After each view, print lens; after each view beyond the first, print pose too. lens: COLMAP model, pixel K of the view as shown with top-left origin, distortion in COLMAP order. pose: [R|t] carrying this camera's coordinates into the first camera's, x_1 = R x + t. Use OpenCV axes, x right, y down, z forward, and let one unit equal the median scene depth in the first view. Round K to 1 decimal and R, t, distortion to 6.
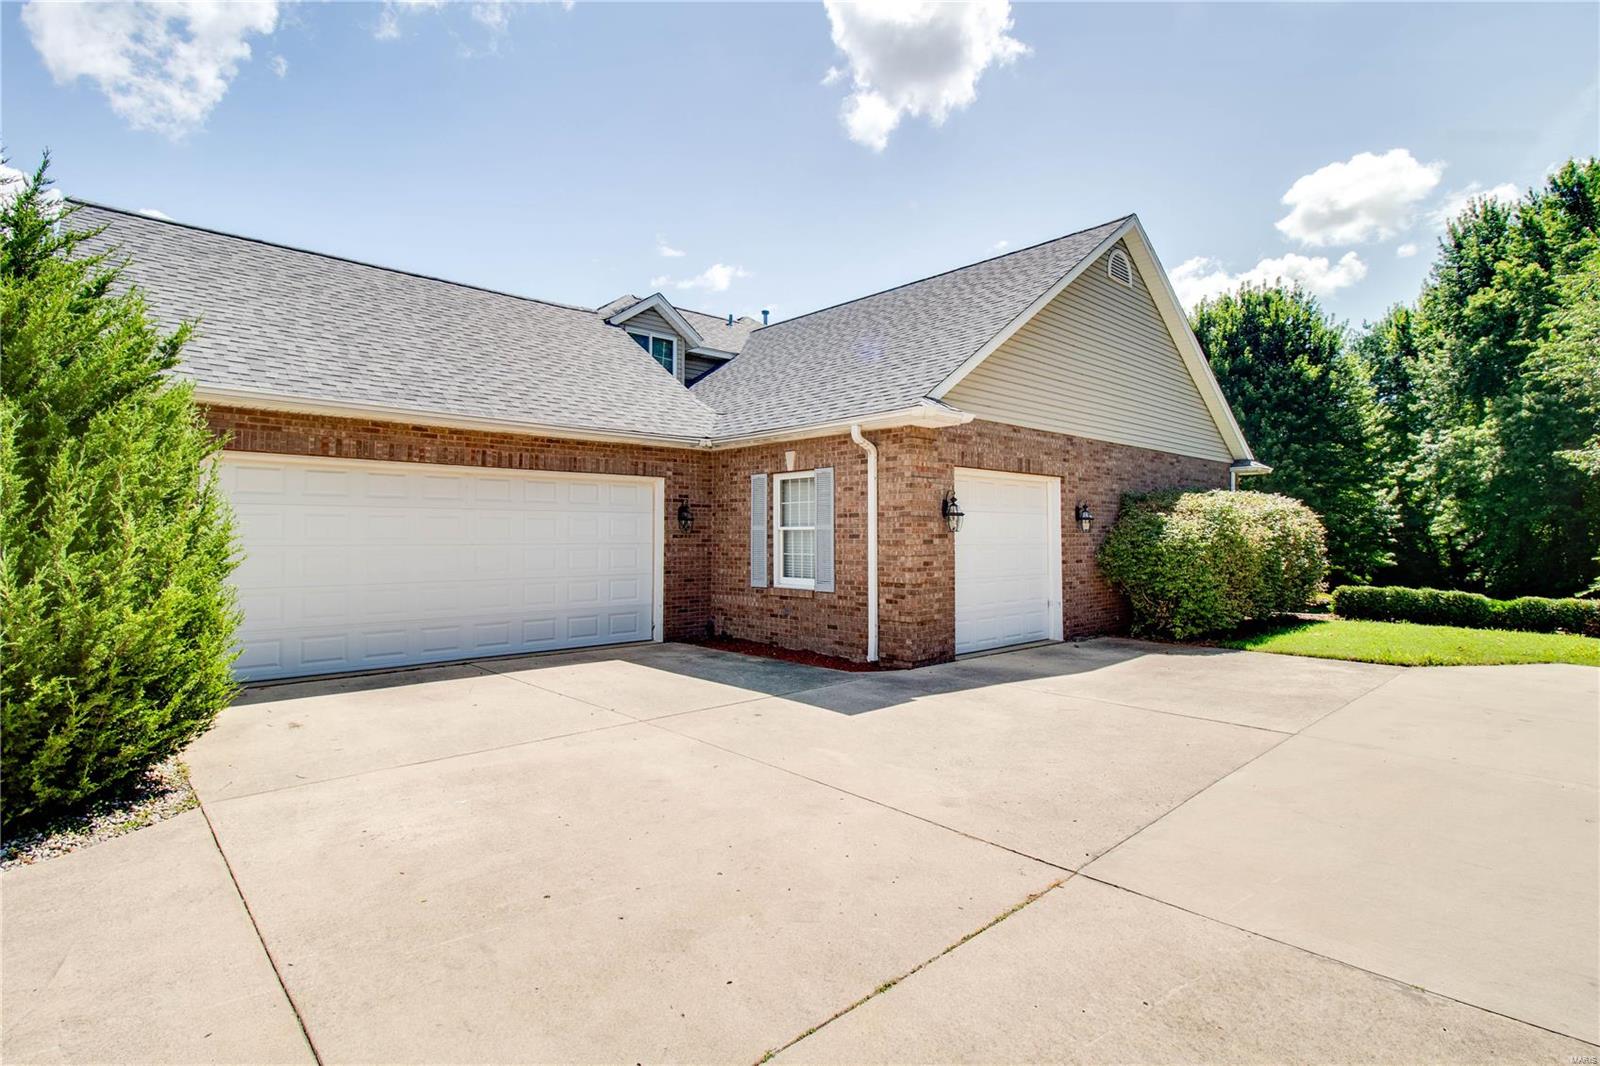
lens RADIAL K [[752.0, 0, 833.1], [0, 752.0, 513.4], [0, 0, 1]] dist [0.000259, -0.013337]
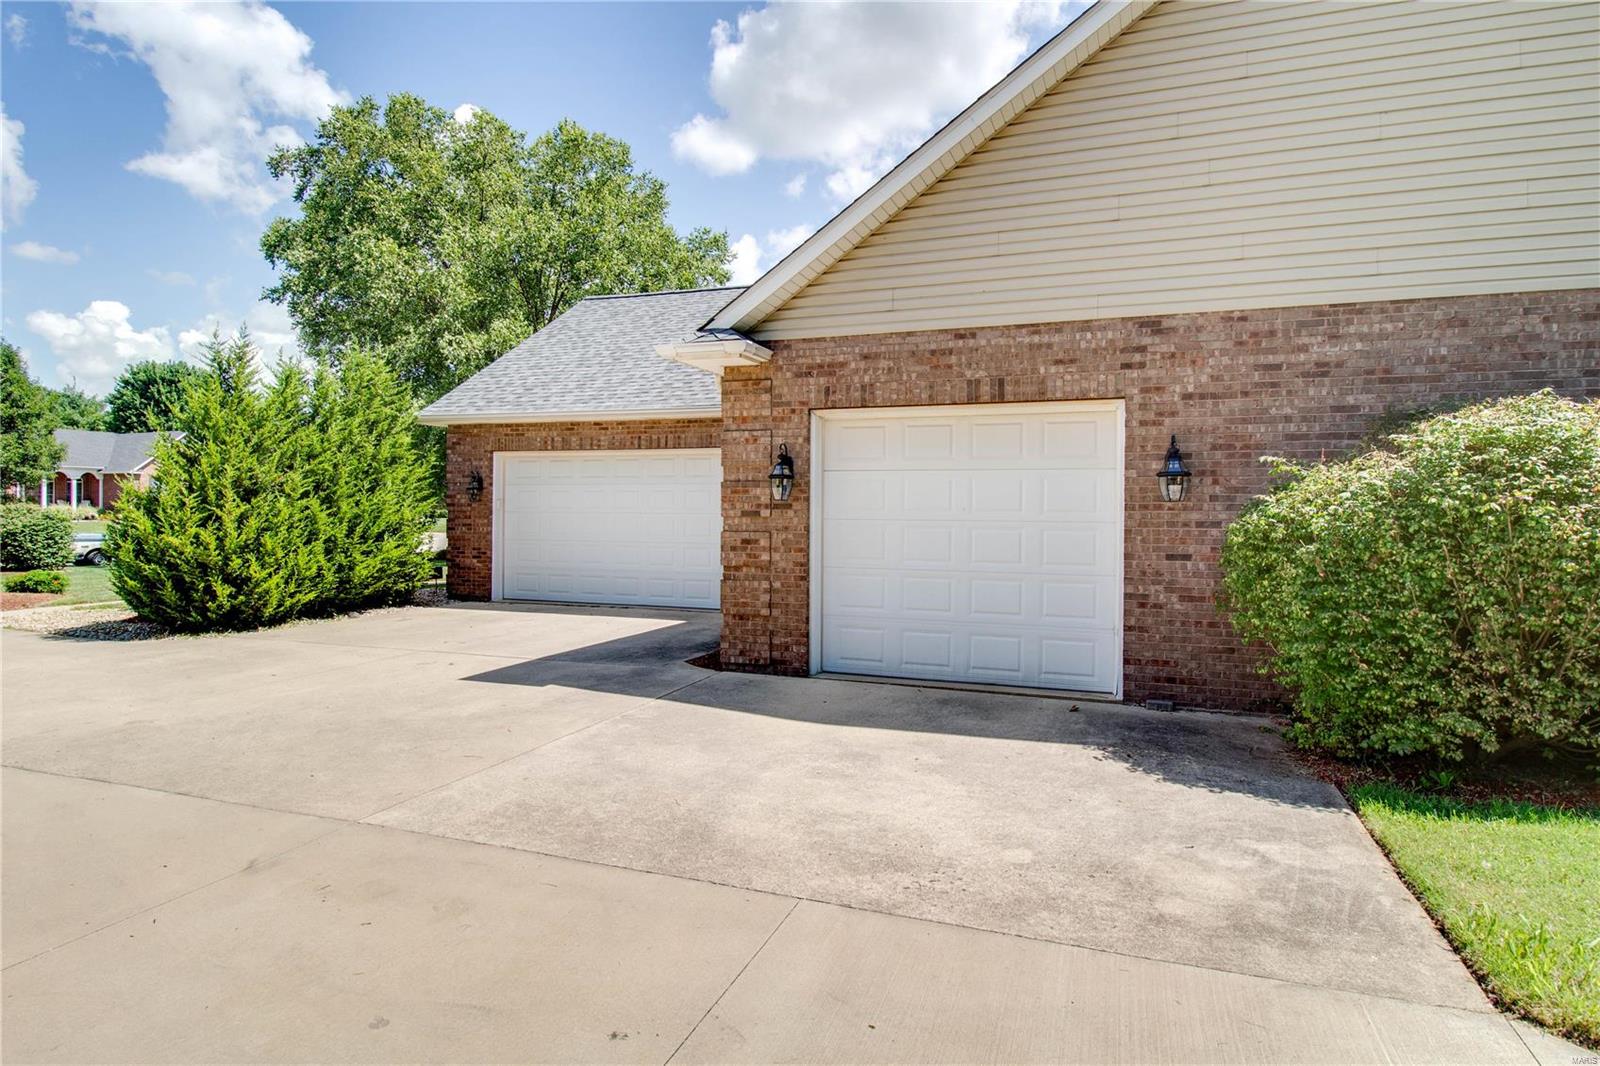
lens RADIAL K [[815.7, 0, 804.1], [0, 815.7, 518.9], [0, 0, 1]] dist [0.000332, 0.000023]
pose [[0.476367, 0.013850, -0.879137, 0.826576], [0.020093, 0.999443, 0.026633, 0.020638], [0.879017, -0.030352, 0.475824, 0.603301]]
